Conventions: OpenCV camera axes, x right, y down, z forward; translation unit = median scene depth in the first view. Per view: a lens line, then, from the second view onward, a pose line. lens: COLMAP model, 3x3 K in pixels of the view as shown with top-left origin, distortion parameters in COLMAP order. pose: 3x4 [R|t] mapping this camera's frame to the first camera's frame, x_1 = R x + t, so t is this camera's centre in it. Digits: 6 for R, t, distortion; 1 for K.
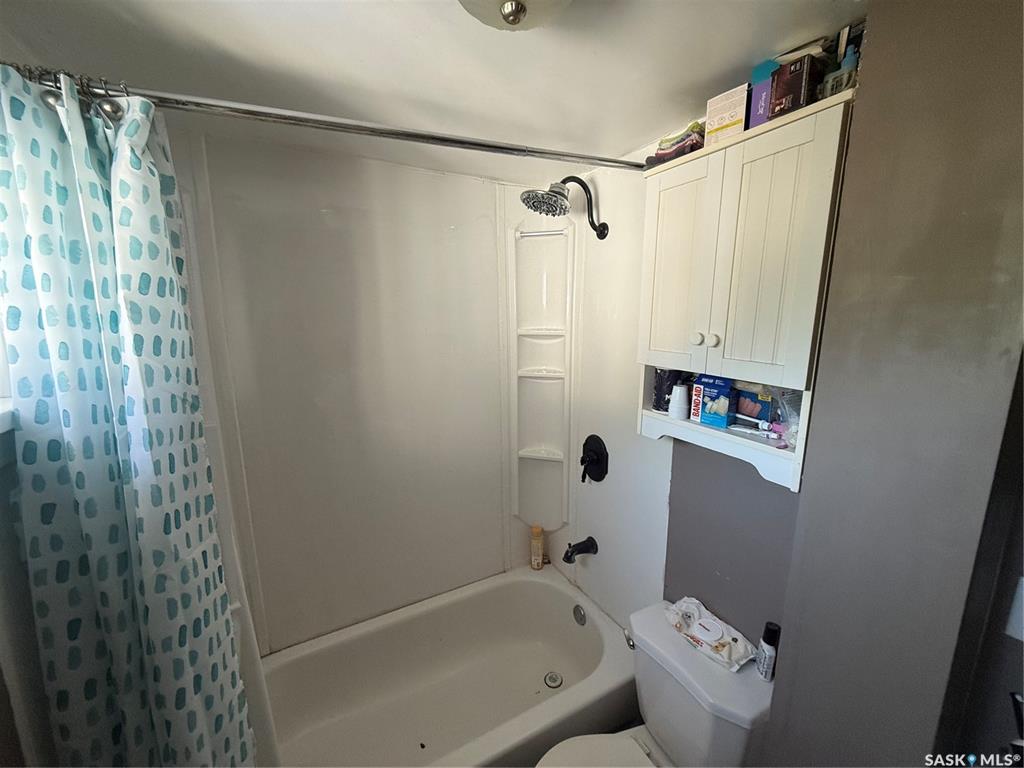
lens RADIAL K [[407.4, 0, 511.9], [0, 407.4, 383.0], [0, 0, 1]] dist [0.003583, -0.001752]
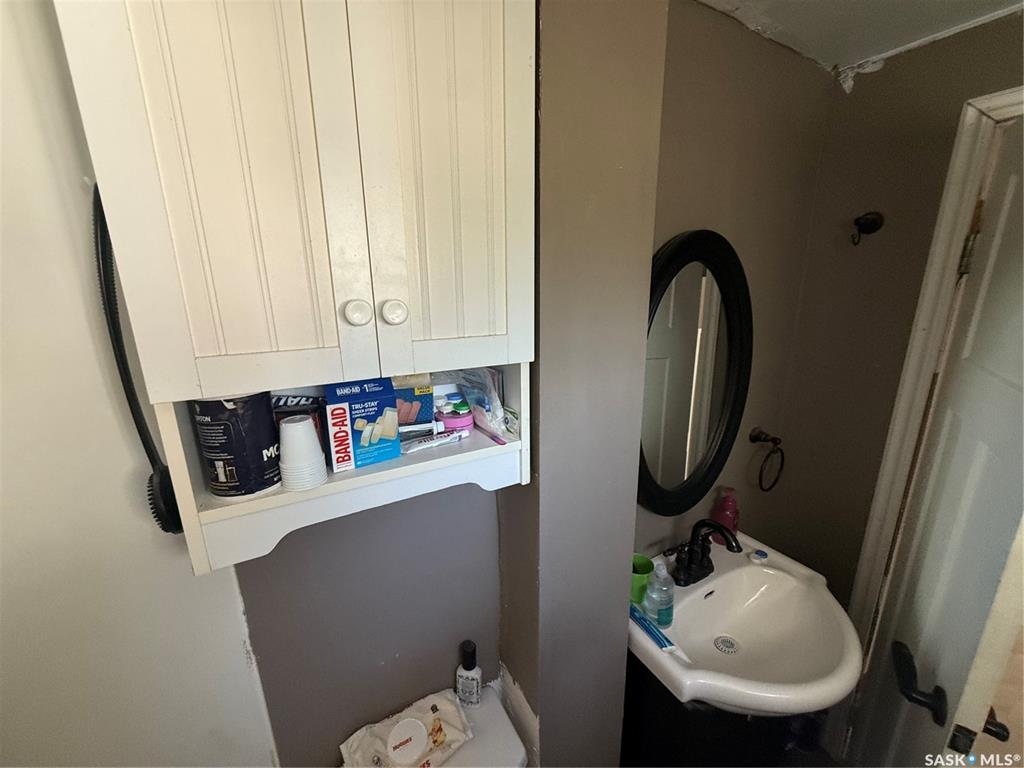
lens RADIAL K [[407.4, 0, 512.6], [0, 407.4, 383.2], [0, 0, 1]] dist [0.003583, -0.001752]
pose [[-0.034003, -0.244019, 0.969174, -0.045134], [0.185836, 0.951279, 0.246033, -0.107615], [-0.981992, 0.188474, 0.013001, 0.777140]]
